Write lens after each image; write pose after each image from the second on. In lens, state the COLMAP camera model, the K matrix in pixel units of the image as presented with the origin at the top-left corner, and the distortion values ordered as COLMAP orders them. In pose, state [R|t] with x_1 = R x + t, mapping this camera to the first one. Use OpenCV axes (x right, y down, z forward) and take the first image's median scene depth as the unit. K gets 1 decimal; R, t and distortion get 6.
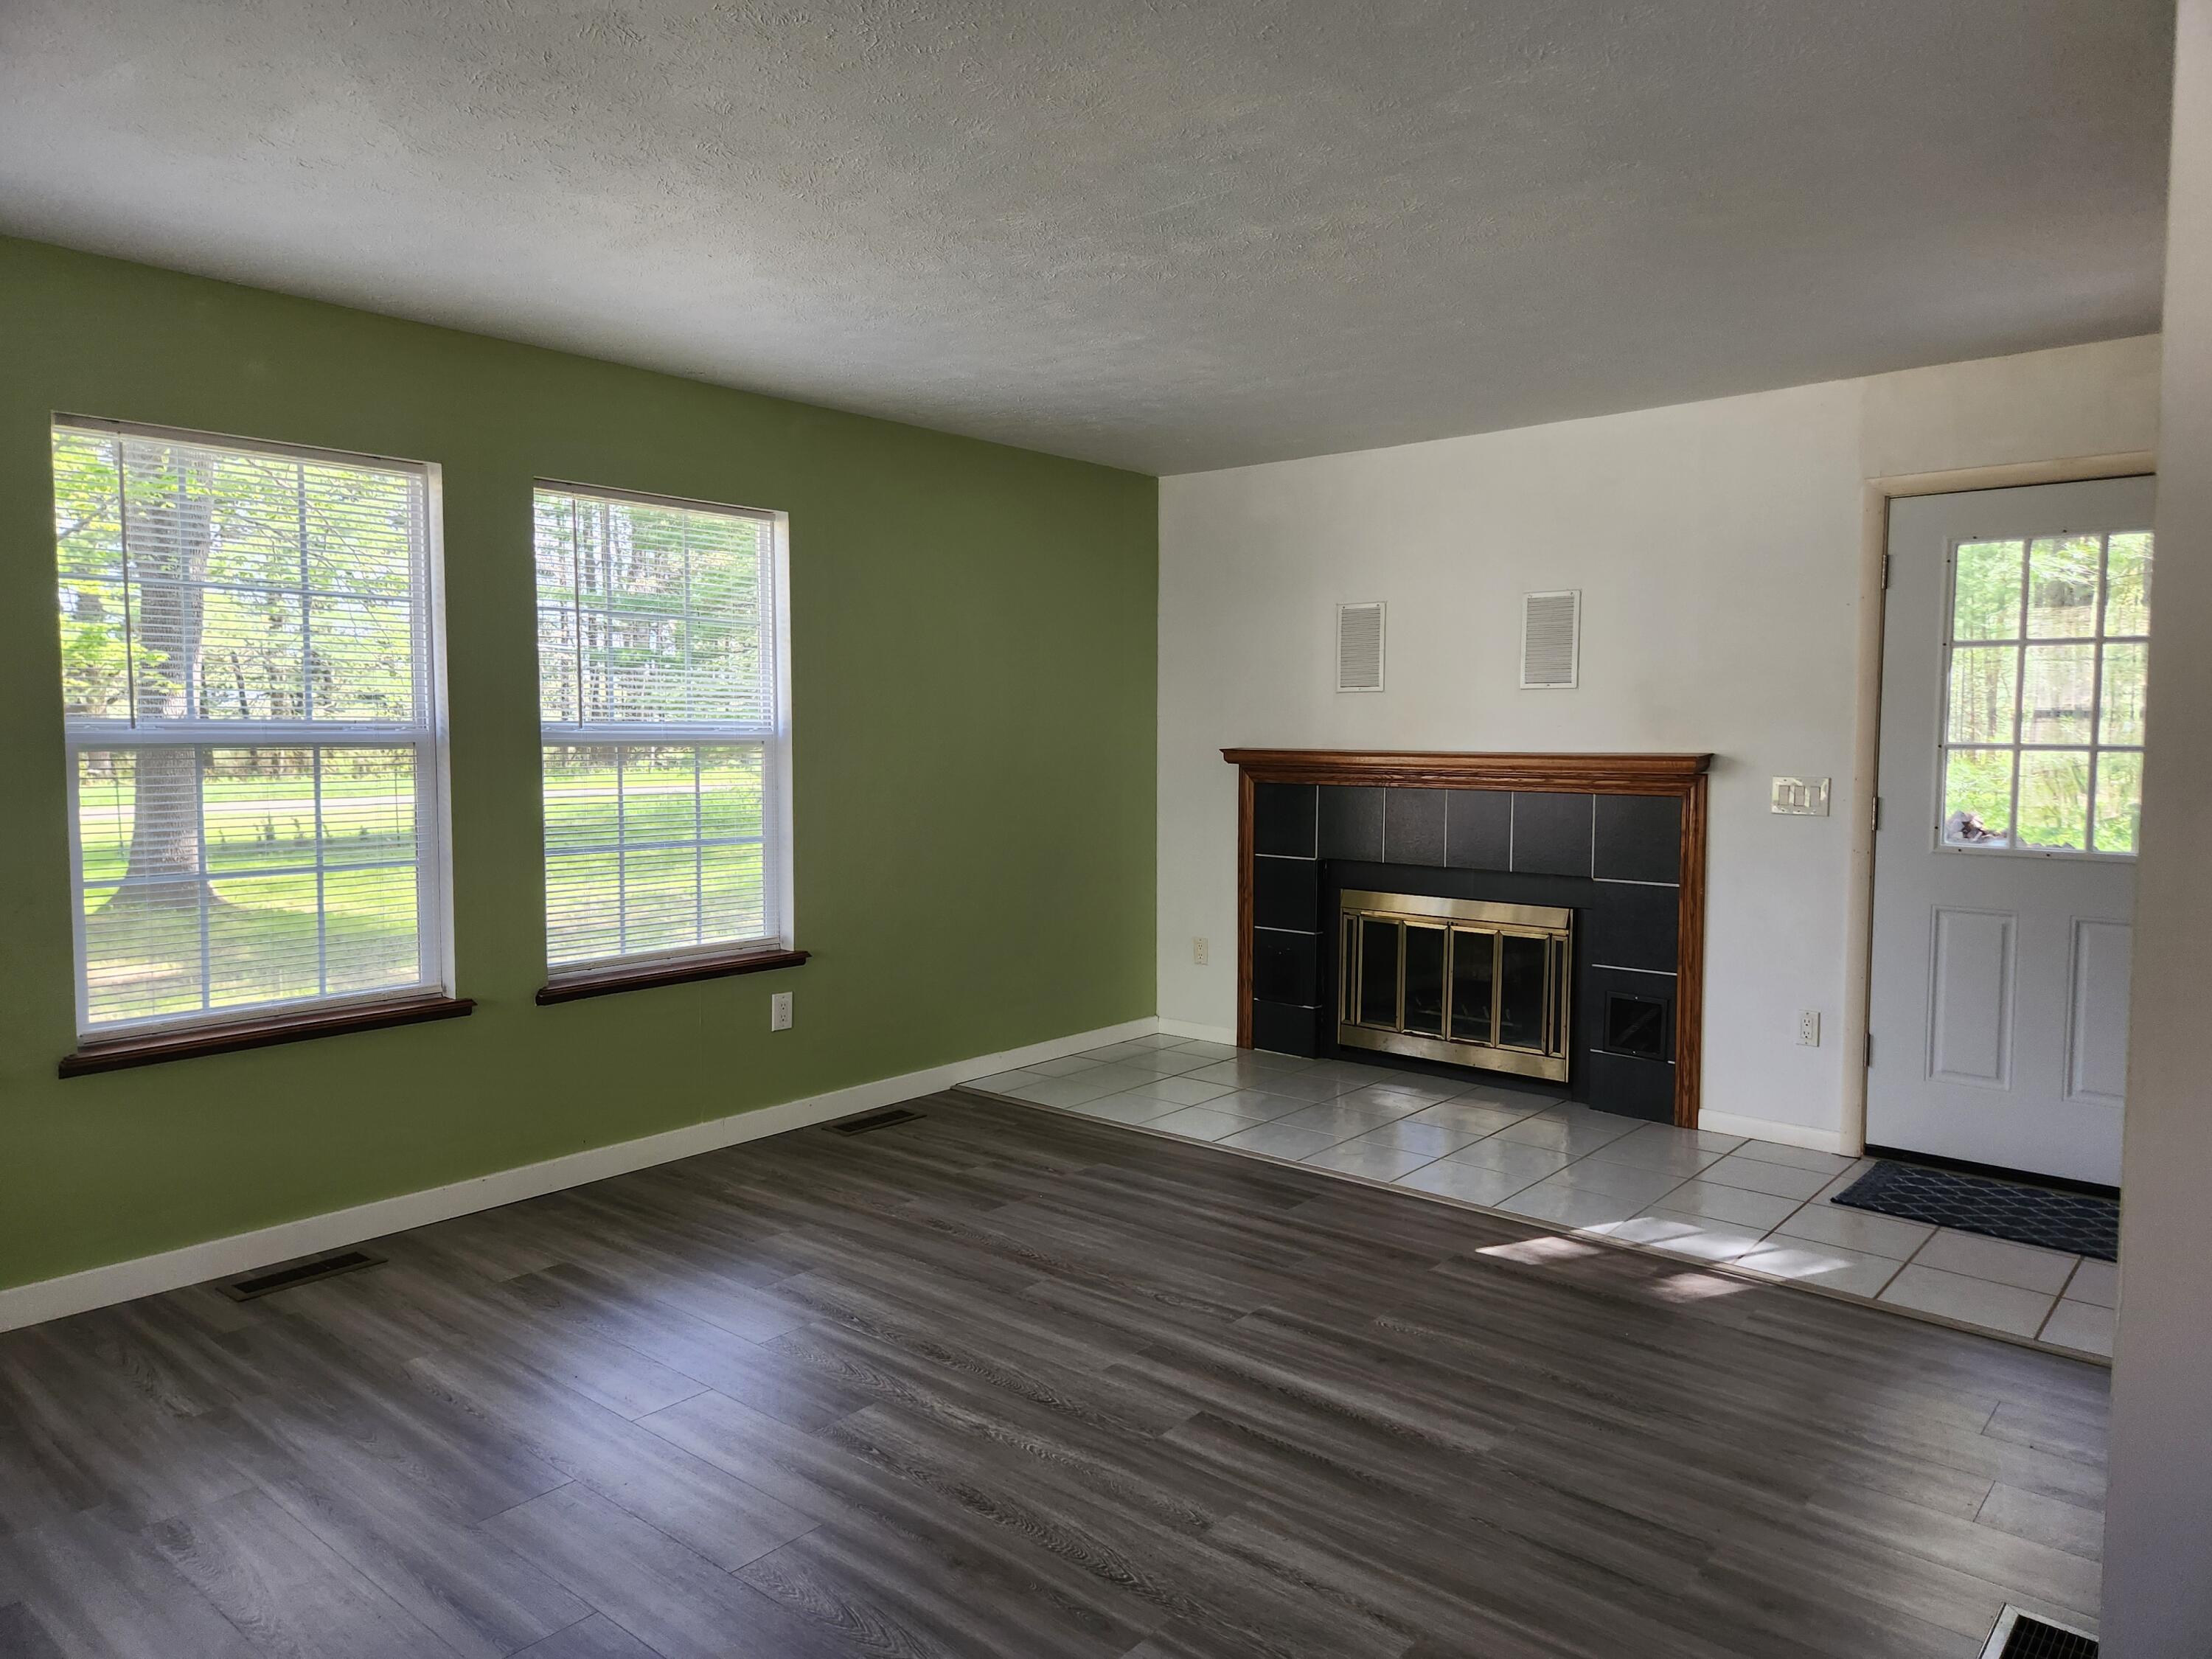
lens RADIAL K [[1454.5, 0, 1108.7], [0, 1454.5, 800.4], [0, 0, 1]] dist [0.075728, -0.070899]
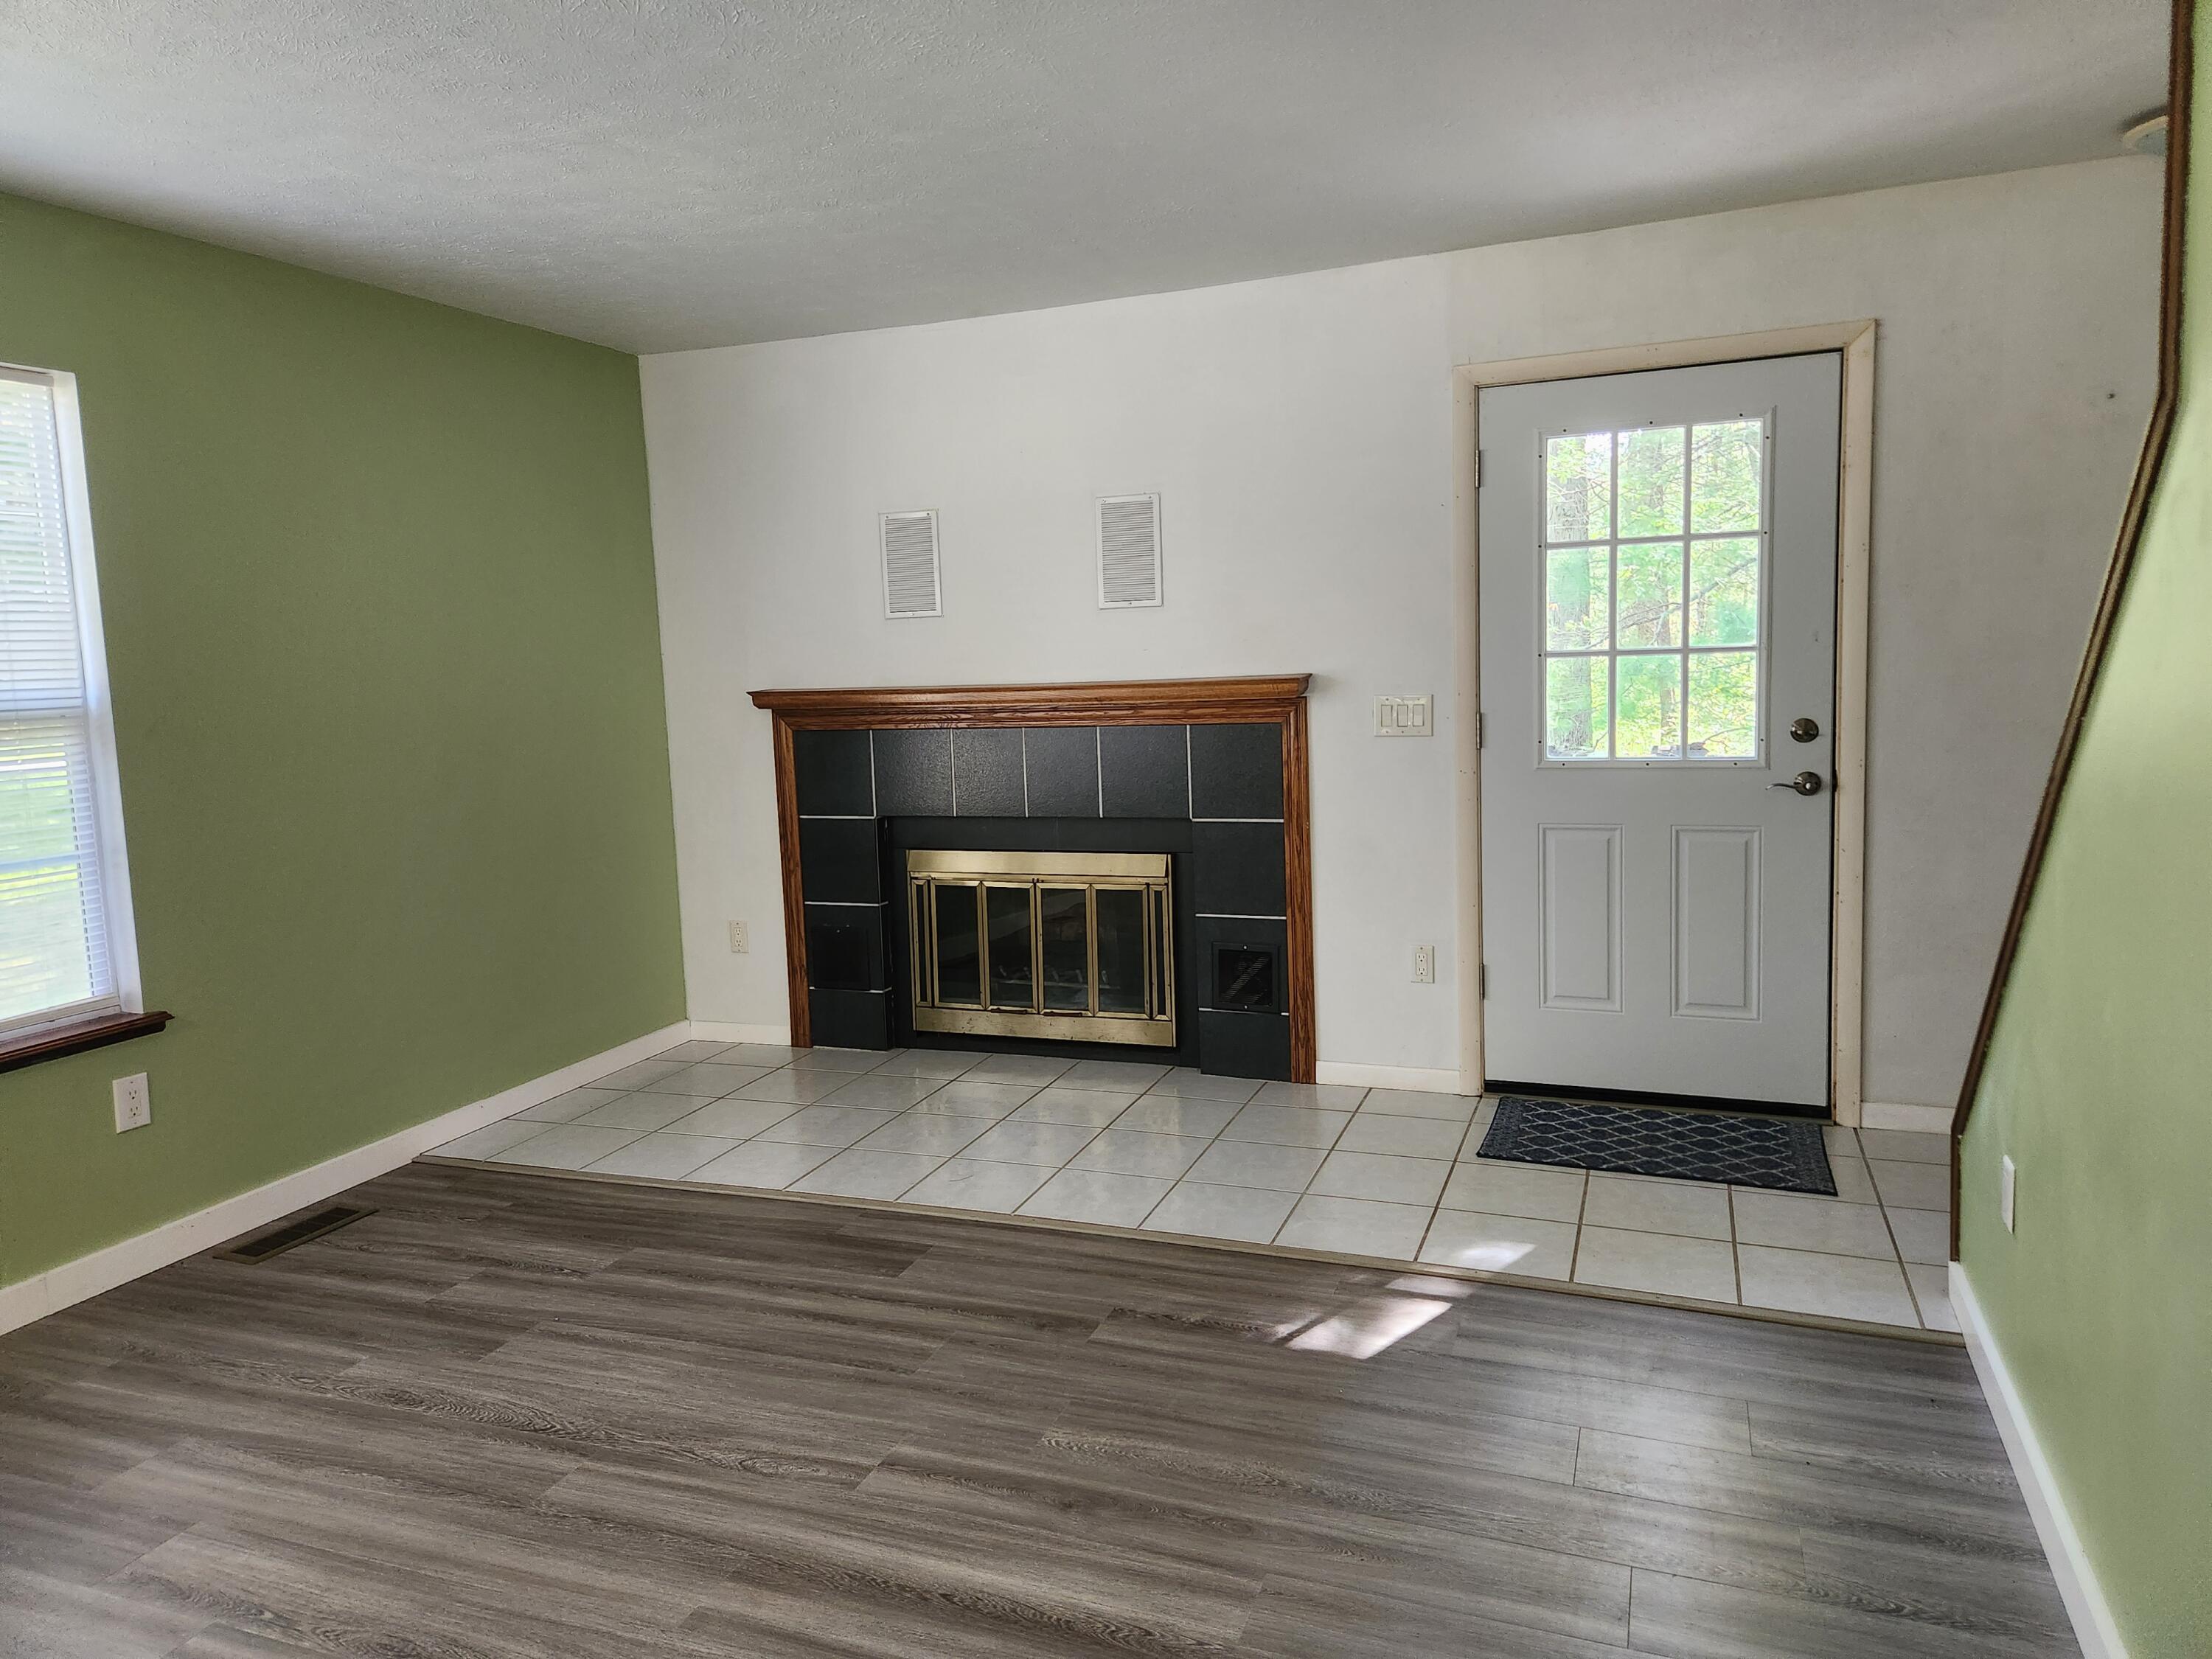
lens RADIAL K [[1454.5, 0, 1108.7], [0, 1454.5, 800.4], [0, 0, 1]] dist [0.075728, -0.070899]
pose [[0.941135, -0.072150, 0.330242, -0.010983], [0.056746, 0.996813, 0.056064, -0.012364], [-0.333235, -0.034024, 0.942230, 0.209834]]
